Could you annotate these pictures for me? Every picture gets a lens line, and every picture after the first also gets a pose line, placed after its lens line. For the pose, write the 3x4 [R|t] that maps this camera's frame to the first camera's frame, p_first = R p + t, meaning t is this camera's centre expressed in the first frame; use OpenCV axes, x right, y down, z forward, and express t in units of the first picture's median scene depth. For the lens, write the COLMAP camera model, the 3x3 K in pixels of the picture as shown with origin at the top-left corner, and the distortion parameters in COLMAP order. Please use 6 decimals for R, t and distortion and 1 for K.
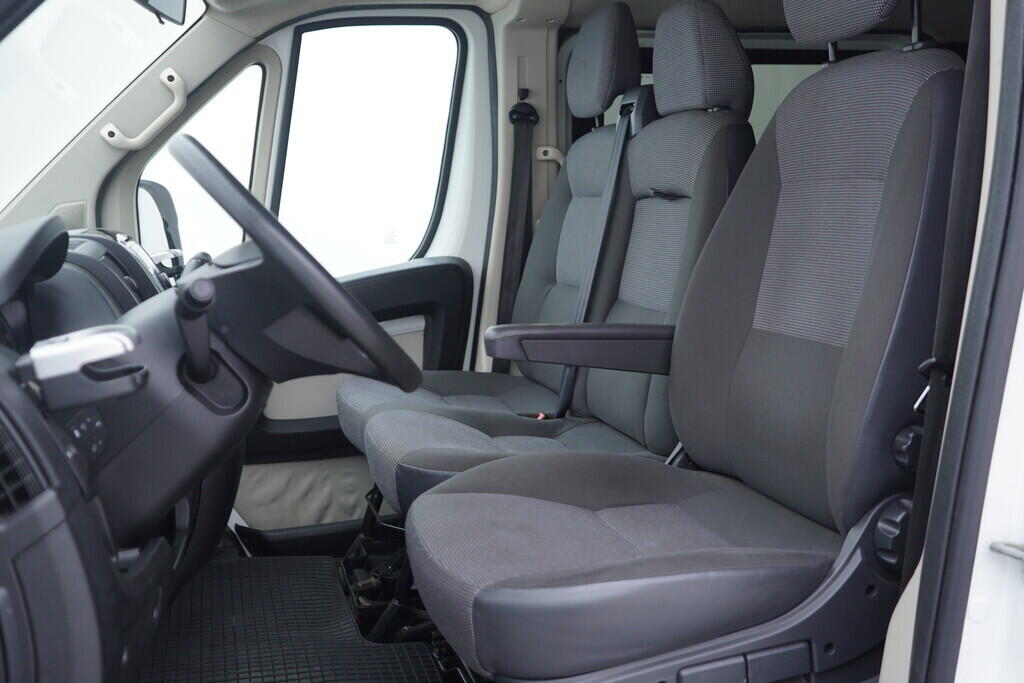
lens RADIAL K [[1052.9, 0, 512.0], [0, 1052.9, 341.5], [0, 0, 1]] dist [-0.008121, 0.008067]
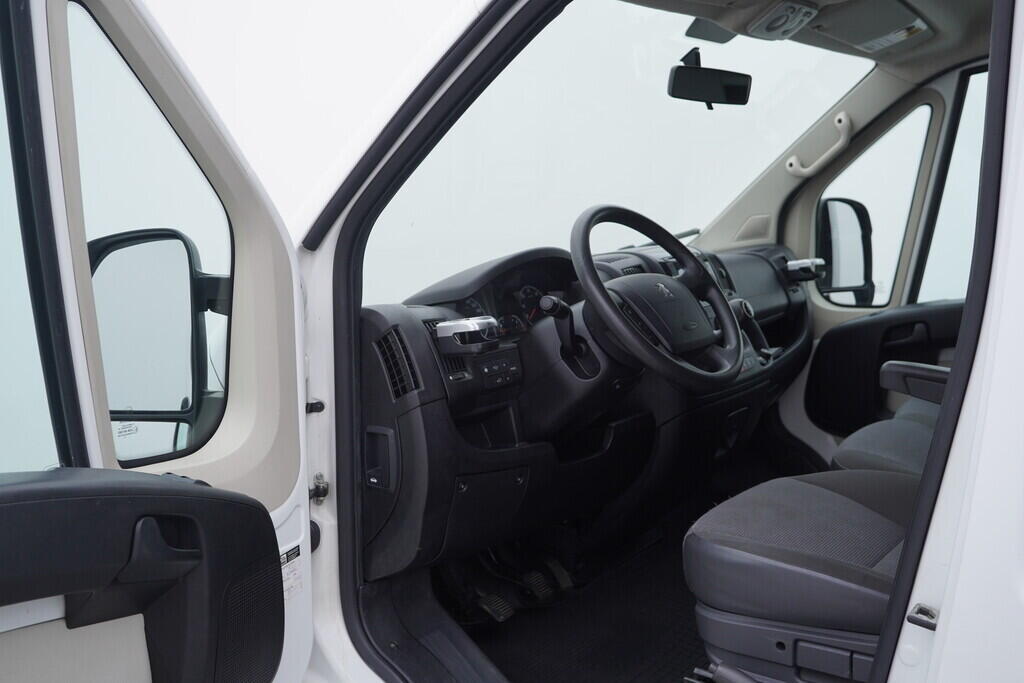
lens RADIAL K [[1052.9, 0, 512.0], [0, 1052.9, 341.5], [0, 0, 1]] dist [-0.008121, 0.008067]
pose [[0.605186, 0.167024, -0.778366, 0.442884], [-0.140804, 0.984786, 0.101842, -0.066786], [0.783534, 0.047964, 0.619495, -0.050819]]
